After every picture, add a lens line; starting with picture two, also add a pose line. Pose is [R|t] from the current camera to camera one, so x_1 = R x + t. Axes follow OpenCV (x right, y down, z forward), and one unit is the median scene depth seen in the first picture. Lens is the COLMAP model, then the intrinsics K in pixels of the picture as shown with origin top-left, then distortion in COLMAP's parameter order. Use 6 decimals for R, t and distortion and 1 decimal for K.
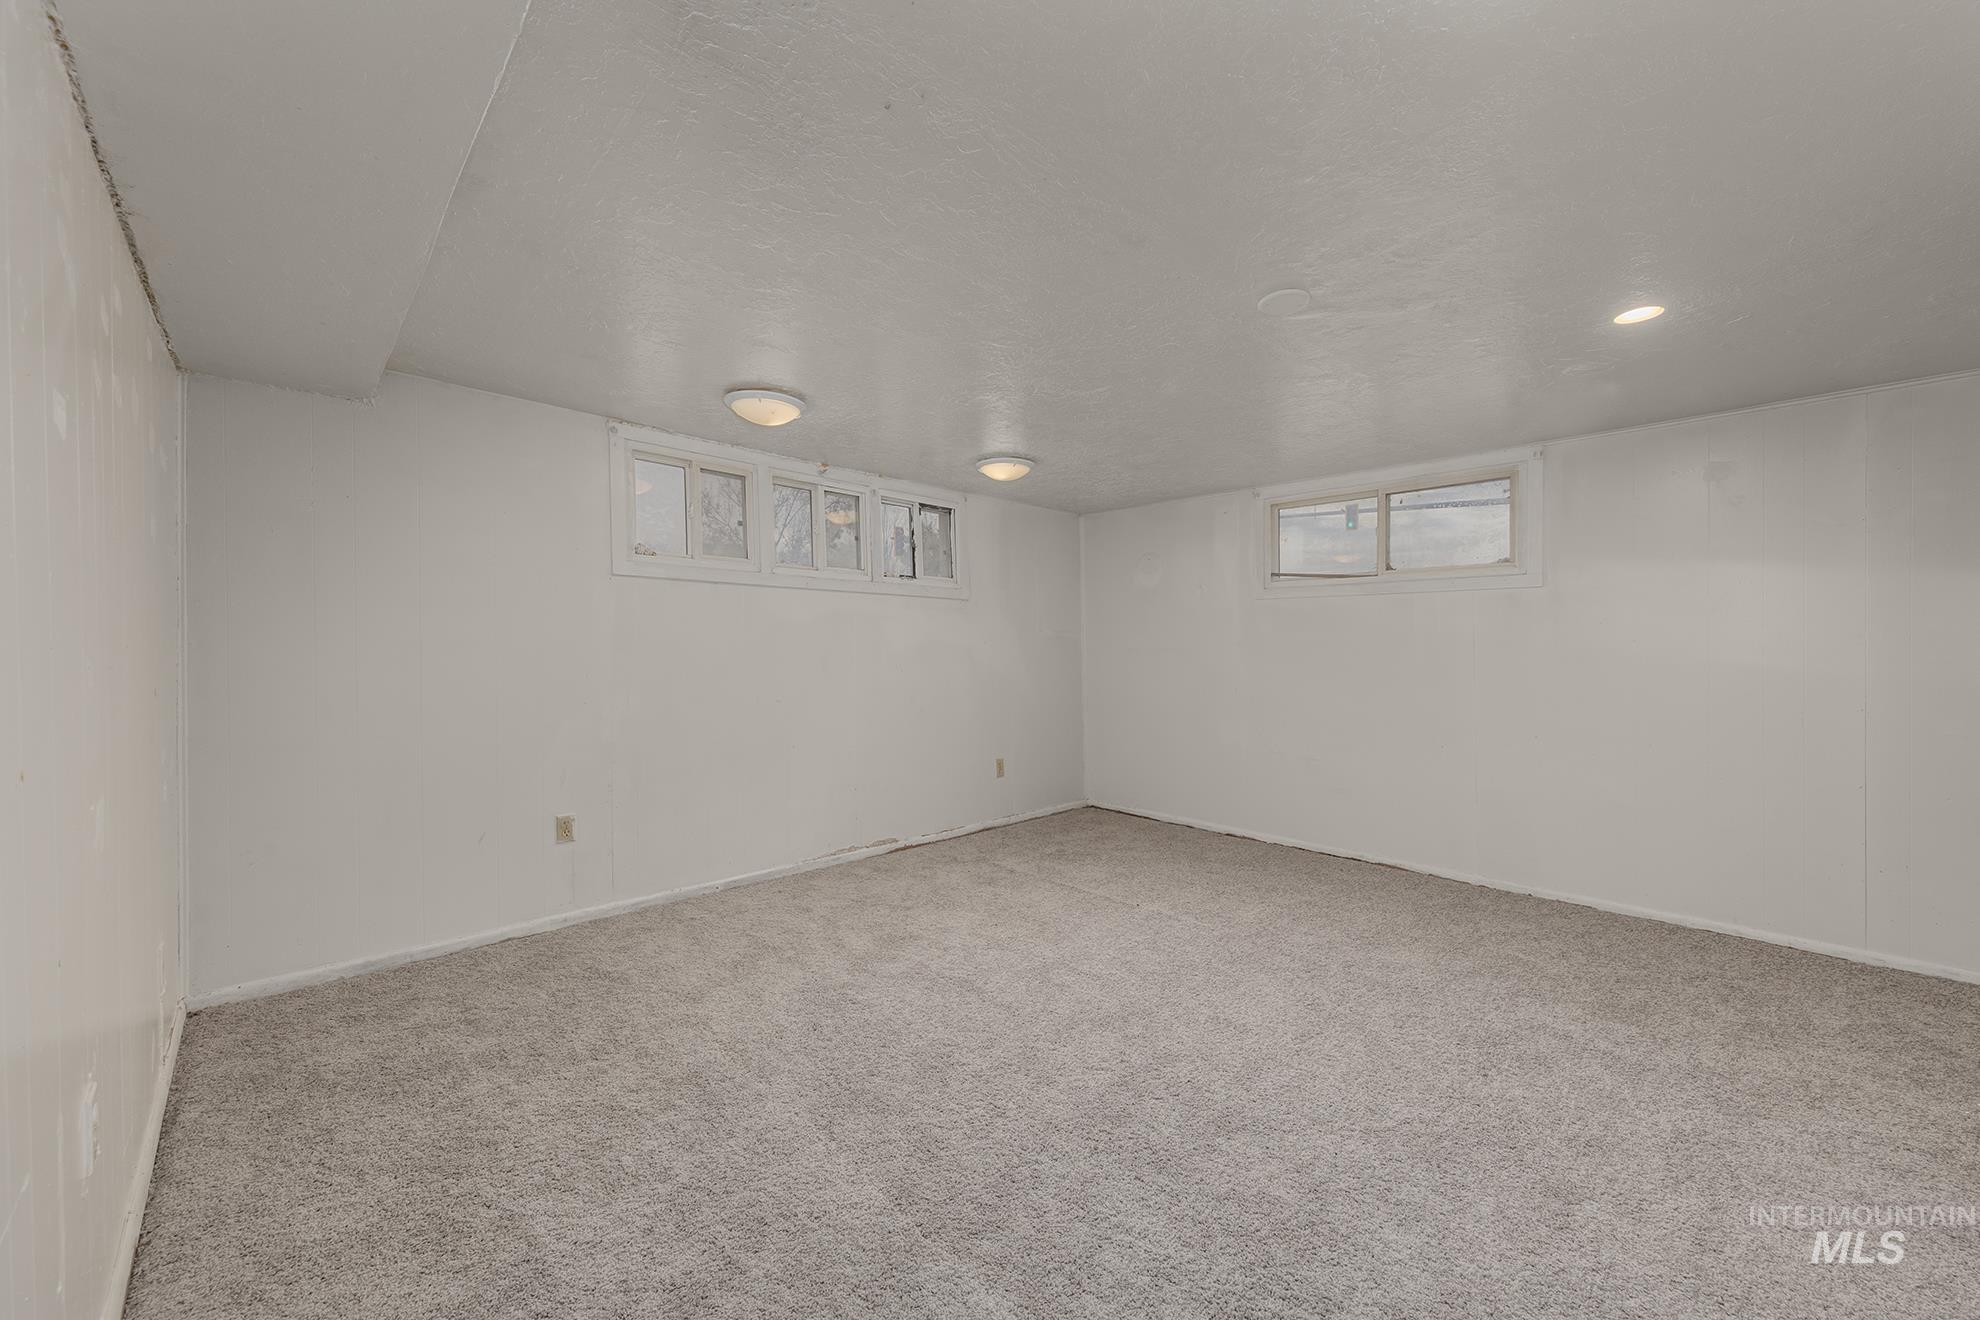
lens RADIAL K [[745.9, 0, 963.7], [0, 745.9, 647.8], [0, 0, 1]] dist [0.002182, 0.000119]
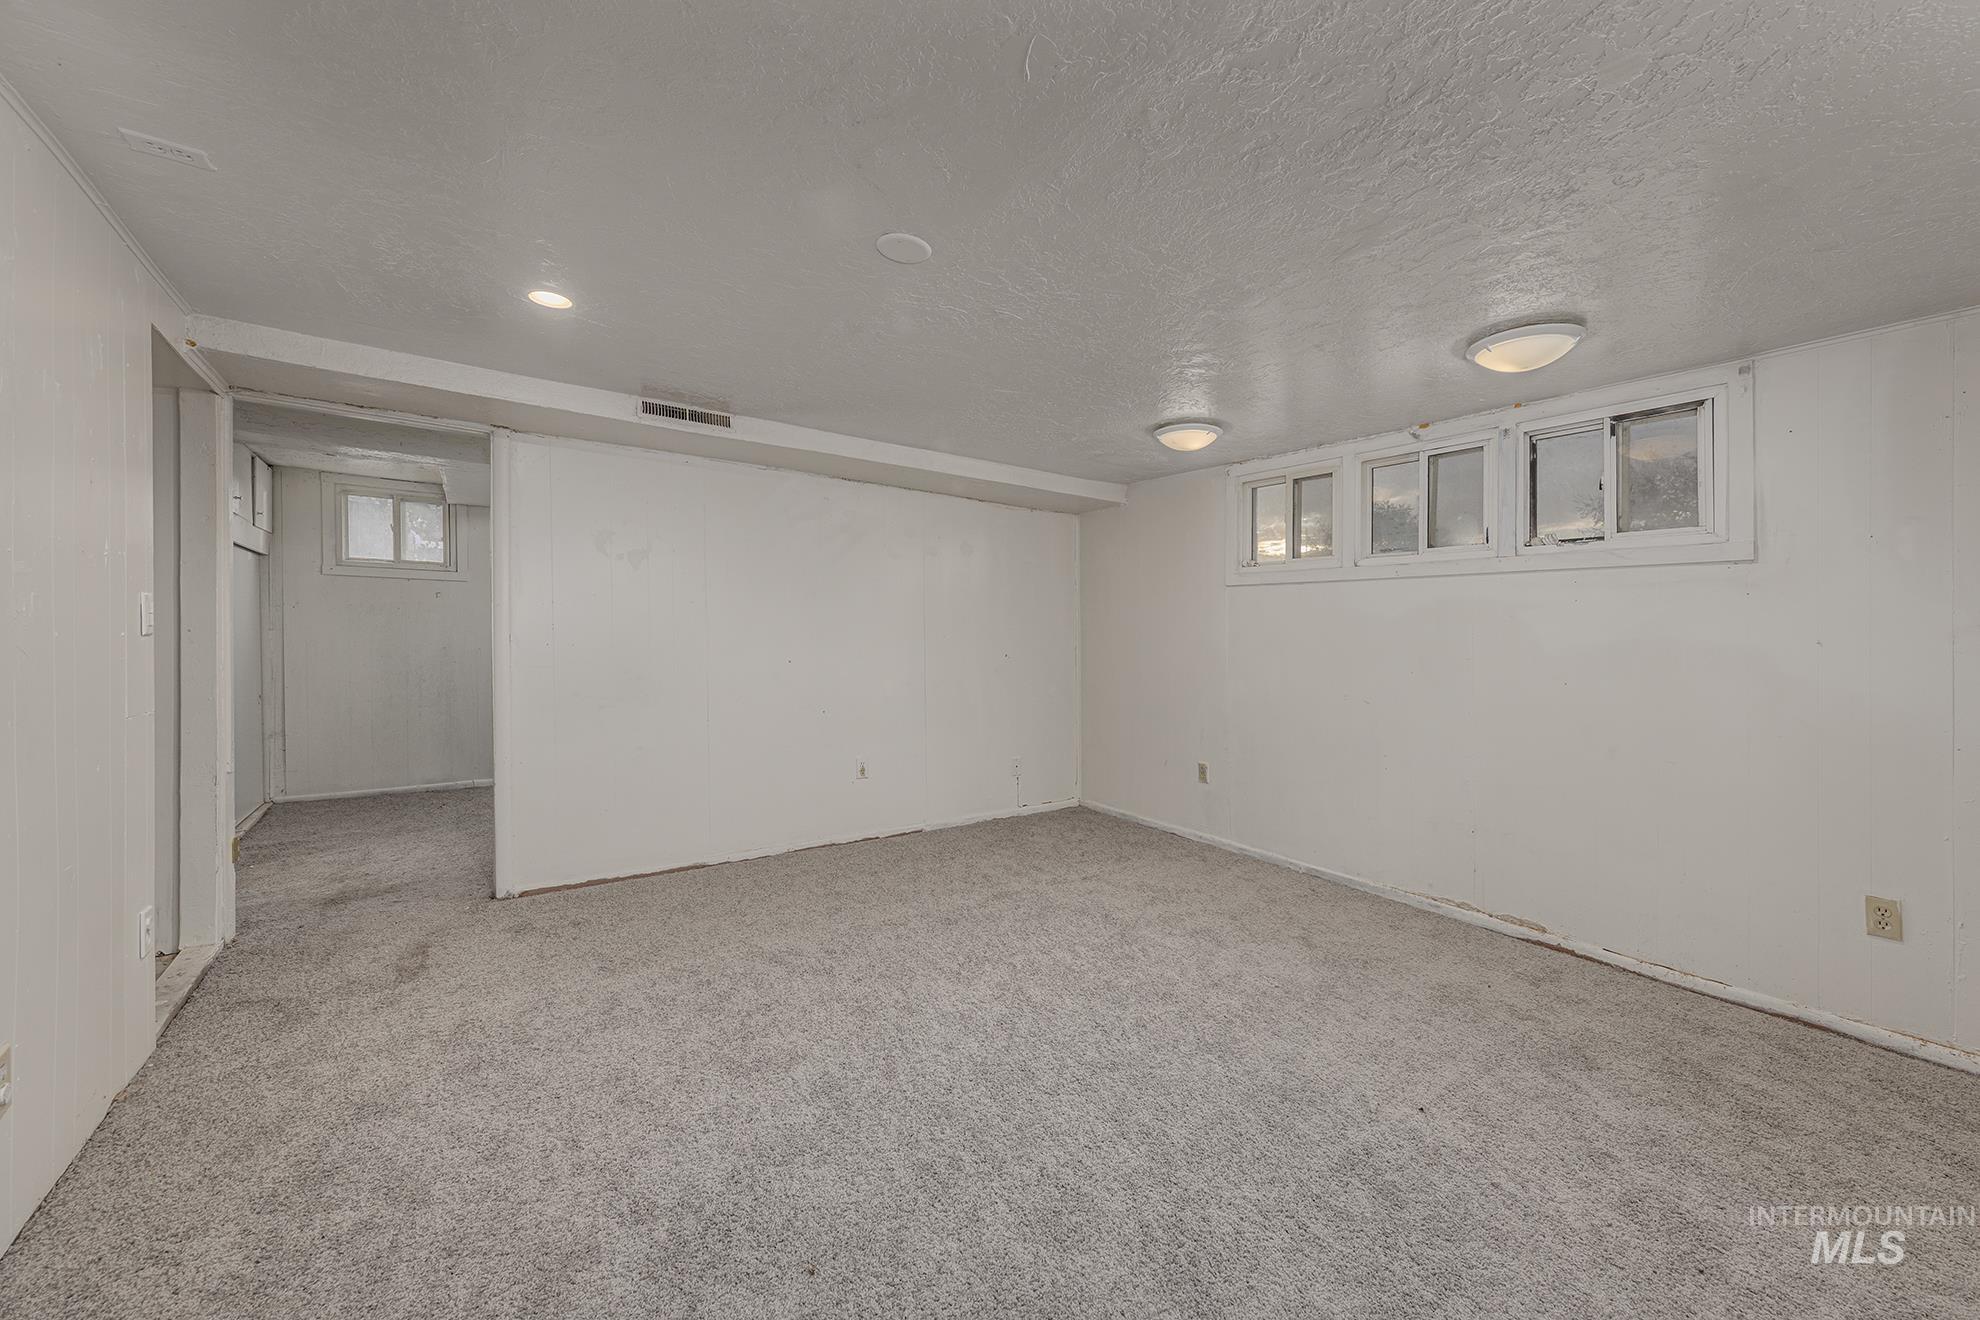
lens RADIAL K [[745.9, 0, 963.7], [0, 745.9, 647.8], [0, 0, 1]] dist [0.002182, 0.000119]
pose [[-0.170501, 0.014319, -0.985254, 0.740103], [-0.012416, 0.999784, 0.016679, -0.005119], [0.985279, 0.015077, -0.170286, 0.652708]]
